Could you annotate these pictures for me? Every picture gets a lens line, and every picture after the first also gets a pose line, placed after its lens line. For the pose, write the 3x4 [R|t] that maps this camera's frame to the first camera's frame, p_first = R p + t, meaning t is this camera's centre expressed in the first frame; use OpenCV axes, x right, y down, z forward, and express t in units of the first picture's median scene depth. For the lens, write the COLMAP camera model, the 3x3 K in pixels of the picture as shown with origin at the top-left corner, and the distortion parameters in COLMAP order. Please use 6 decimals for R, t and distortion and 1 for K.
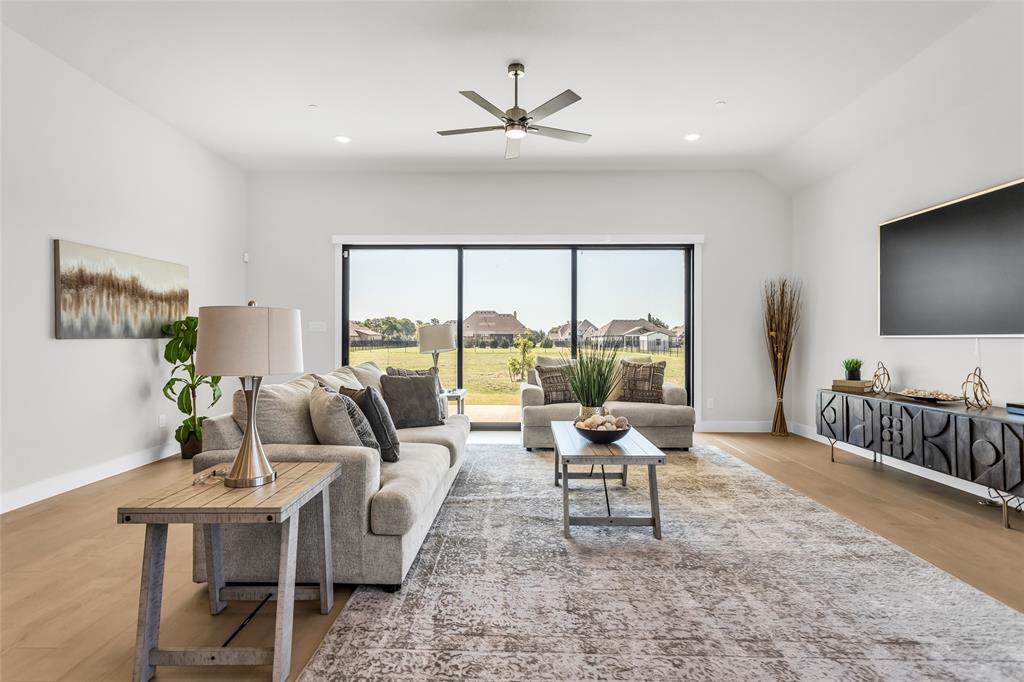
lens RADIAL K [[494.7, 0, 507.0], [0, 494.7, 336.5], [0, 0, 1]] dist [-0.000398, 0.001680]
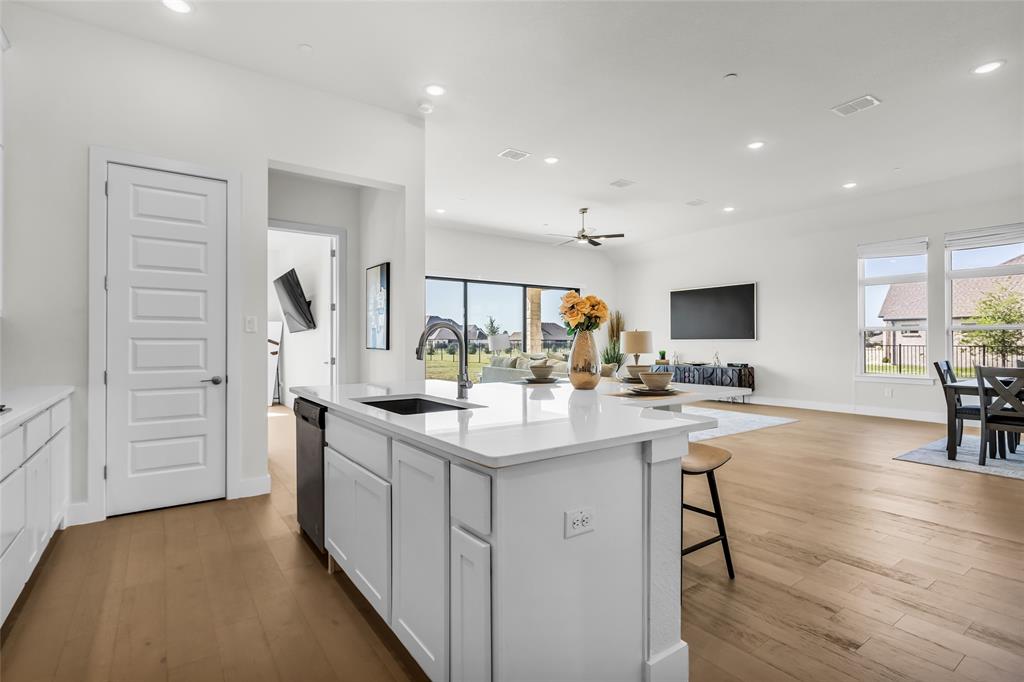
lens RADIAL K [[490.3, 0, 506.8], [0, 490.3, 340.4], [0, 0, 1]] dist [-0.002031, -0.000429]
pose [[0.808723, -0.001668, 0.588188, -1.272976], [0.000317, 0.999997, 0.002400, -0.004576], [-0.588190, -0.001754, 0.808721, -0.408982]]
